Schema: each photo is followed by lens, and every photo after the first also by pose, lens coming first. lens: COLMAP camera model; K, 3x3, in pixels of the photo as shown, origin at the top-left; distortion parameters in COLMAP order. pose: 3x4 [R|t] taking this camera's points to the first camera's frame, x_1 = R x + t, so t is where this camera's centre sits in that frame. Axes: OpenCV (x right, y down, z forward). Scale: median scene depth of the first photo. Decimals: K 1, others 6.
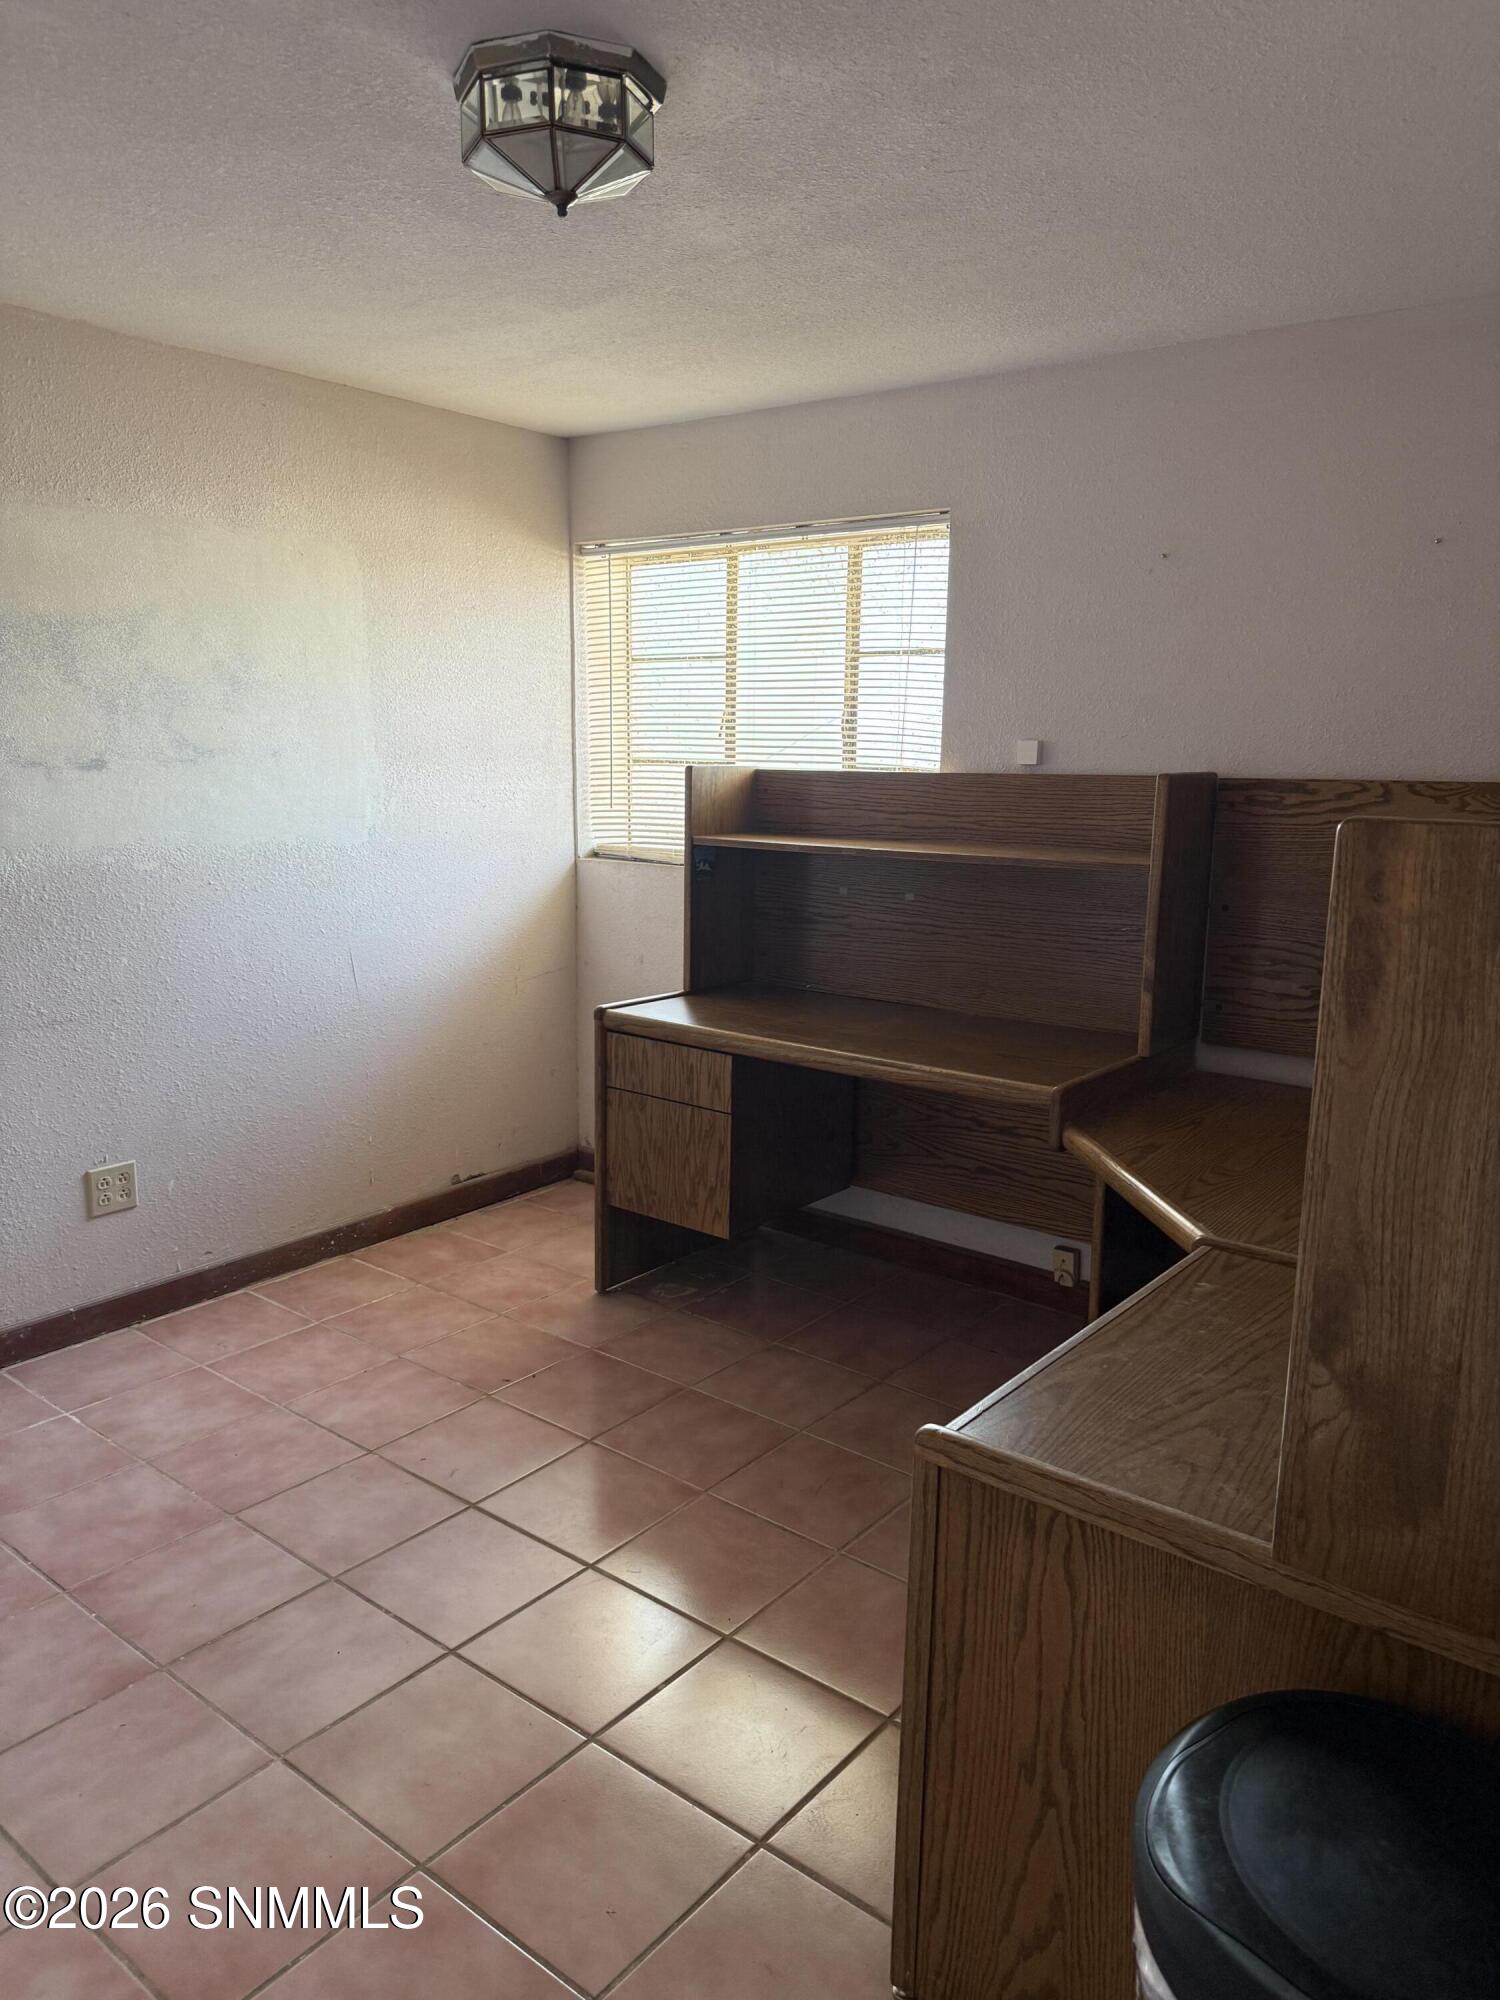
lens RADIAL K [[1399.5, 0, 750.0], [0, 1399.5, 1000.0], [0, 0, 1]] dist [0.001197, 0.000108]
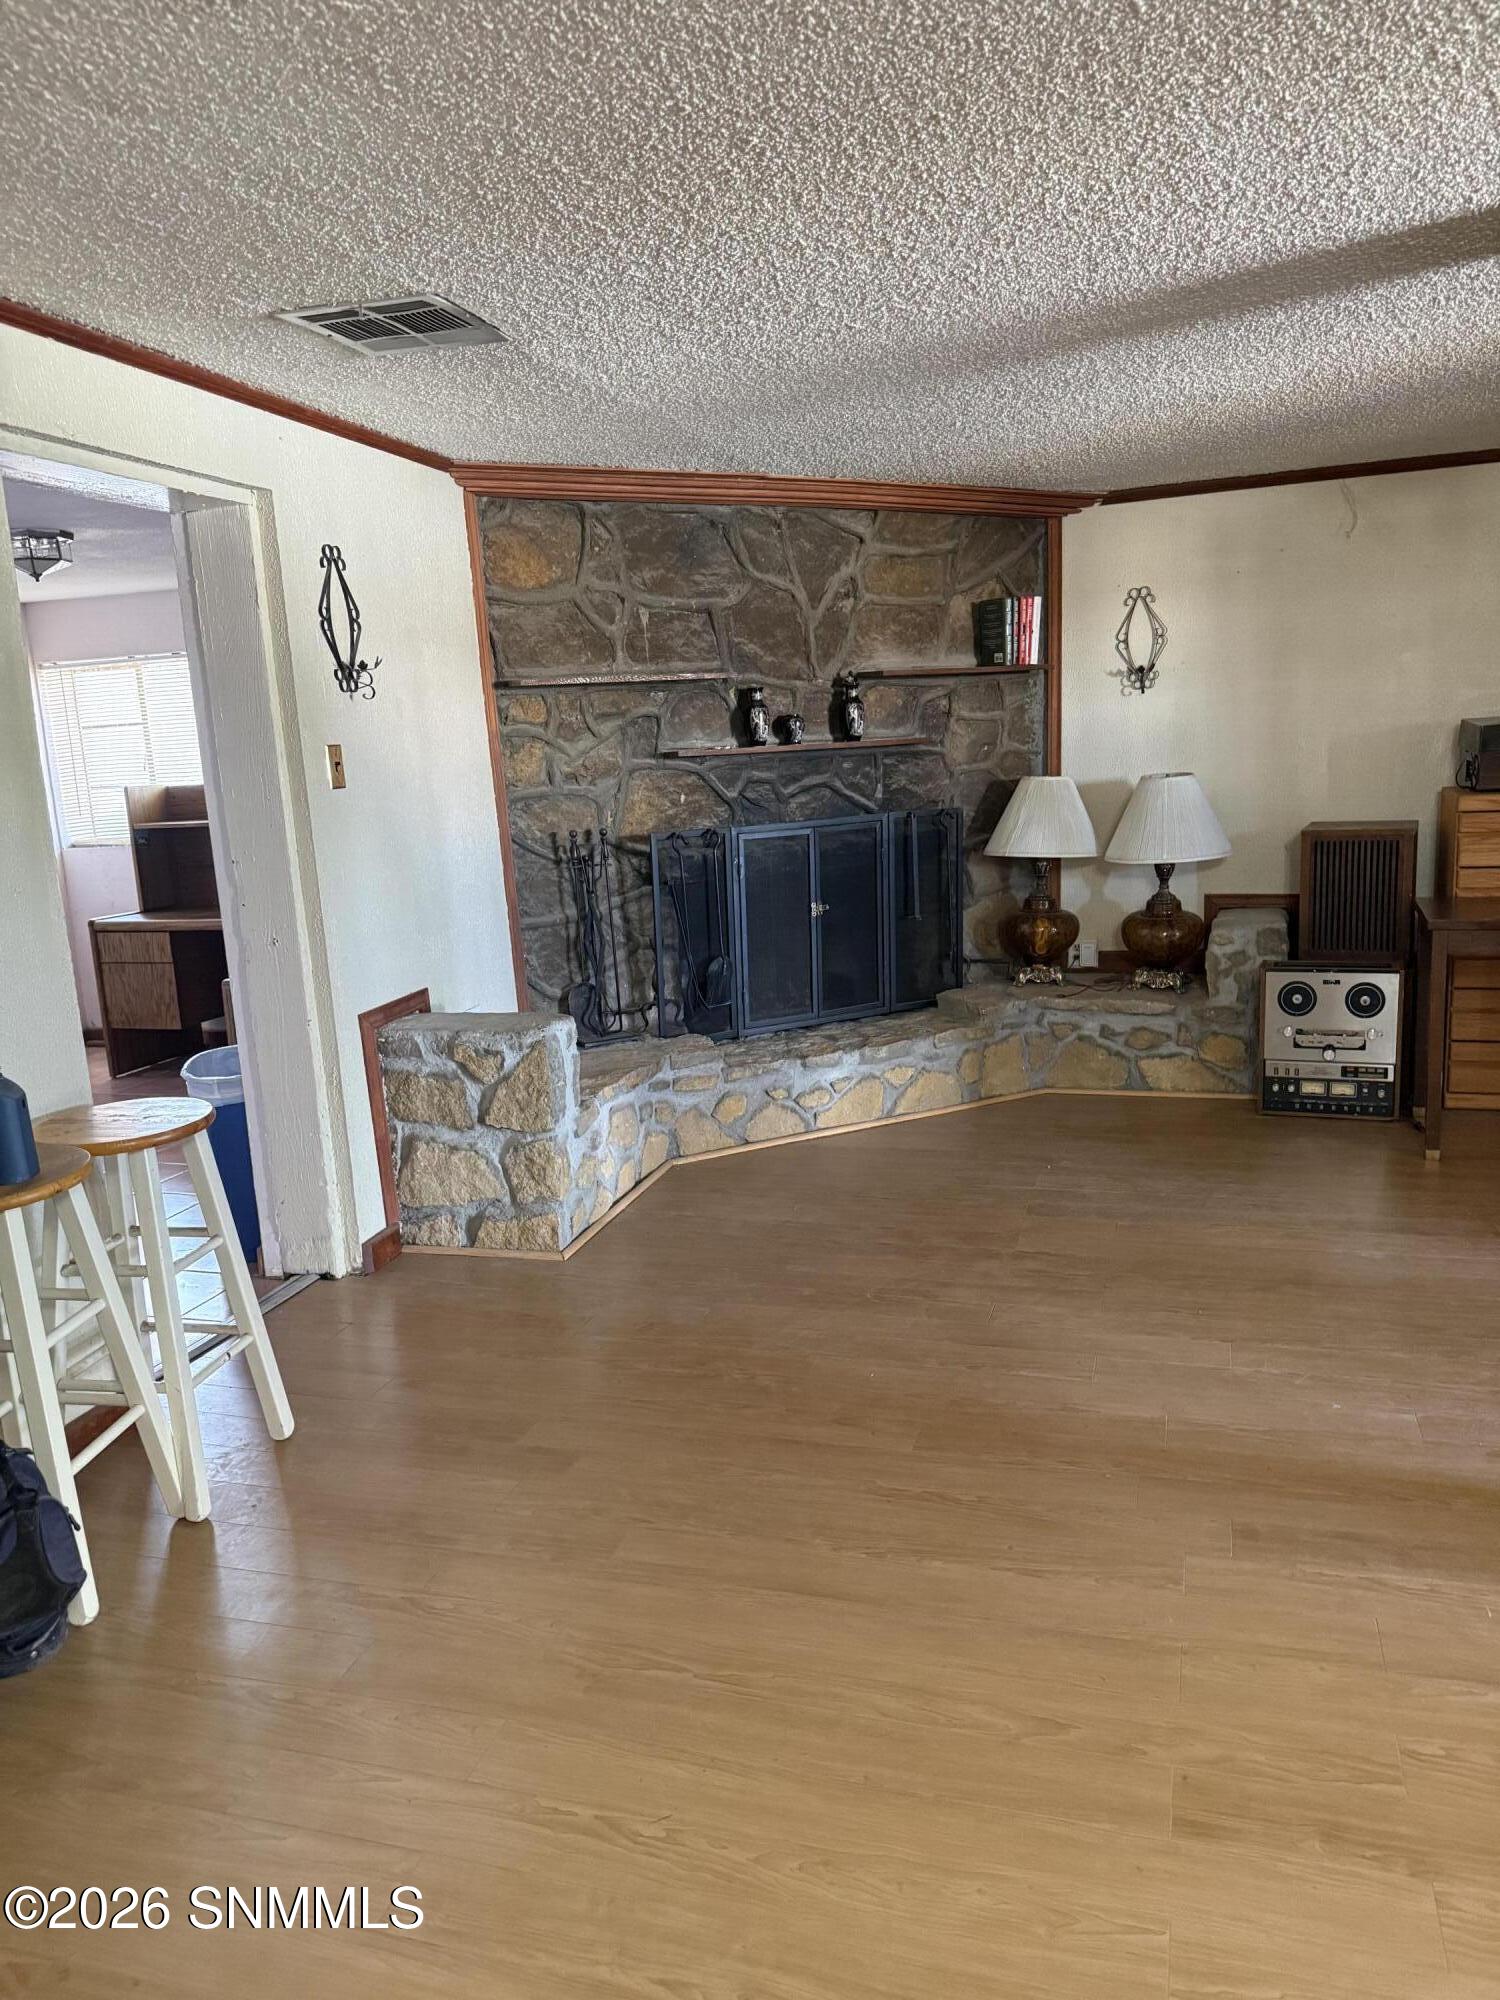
lens RADIAL K [[1399.5, 0, 750.0], [0, 1399.5, 1000.0], [0, 0, 1]] dist [0.001197, 0.000108]
pose [[0.932705, -0.130078, 0.336364, 0.068820], [0.130699, 0.991202, 0.020900, 0.184805], [-0.336123, 0.024469, 0.941500, -1.022977]]
